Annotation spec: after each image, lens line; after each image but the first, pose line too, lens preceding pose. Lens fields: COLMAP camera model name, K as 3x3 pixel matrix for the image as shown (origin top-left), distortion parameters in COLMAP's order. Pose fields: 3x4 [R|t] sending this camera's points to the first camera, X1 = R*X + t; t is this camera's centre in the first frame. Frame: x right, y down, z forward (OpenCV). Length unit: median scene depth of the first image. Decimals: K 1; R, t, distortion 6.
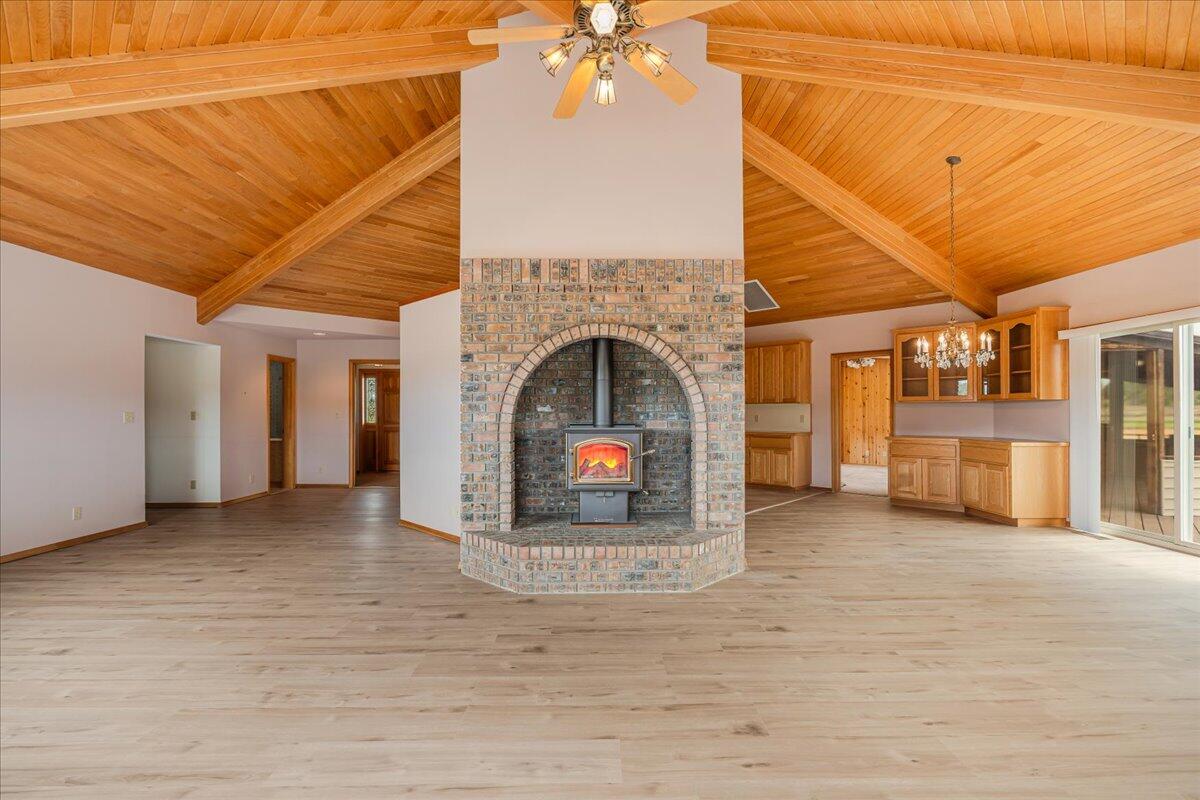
lens RADIAL K [[538.9, 0, 600.0], [0, 538.9, 400.0], [0, 0, 1]] dist [-0.001998, -0.000093]
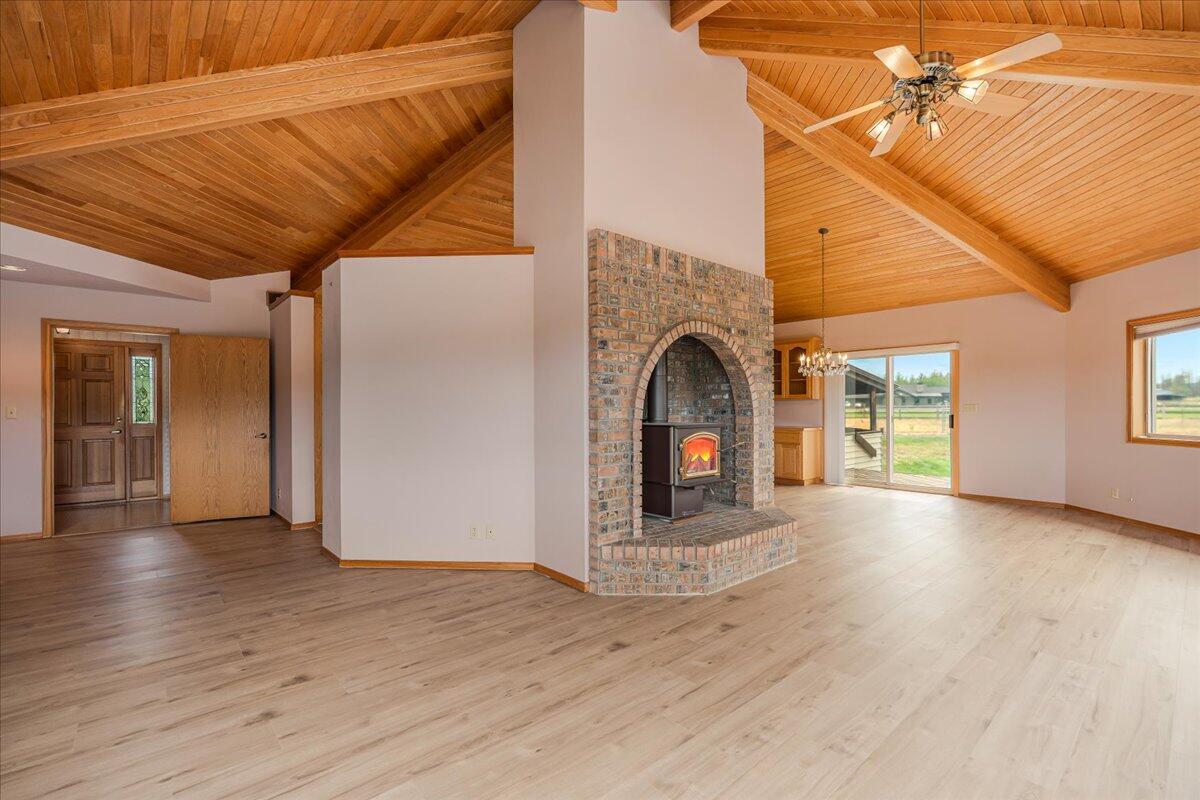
lens RADIAL K [[535.3, 0, 600.0], [0, 535.3, 400.0], [0, 0, 1]] dist [-0.003989, -0.000628]
pose [[0.754766, 0.008636, 0.655938, -0.811815], [-0.012388, 0.999923, 0.001089, 0.009504], [-0.655878, -0.008948, 0.754814, 0.353611]]
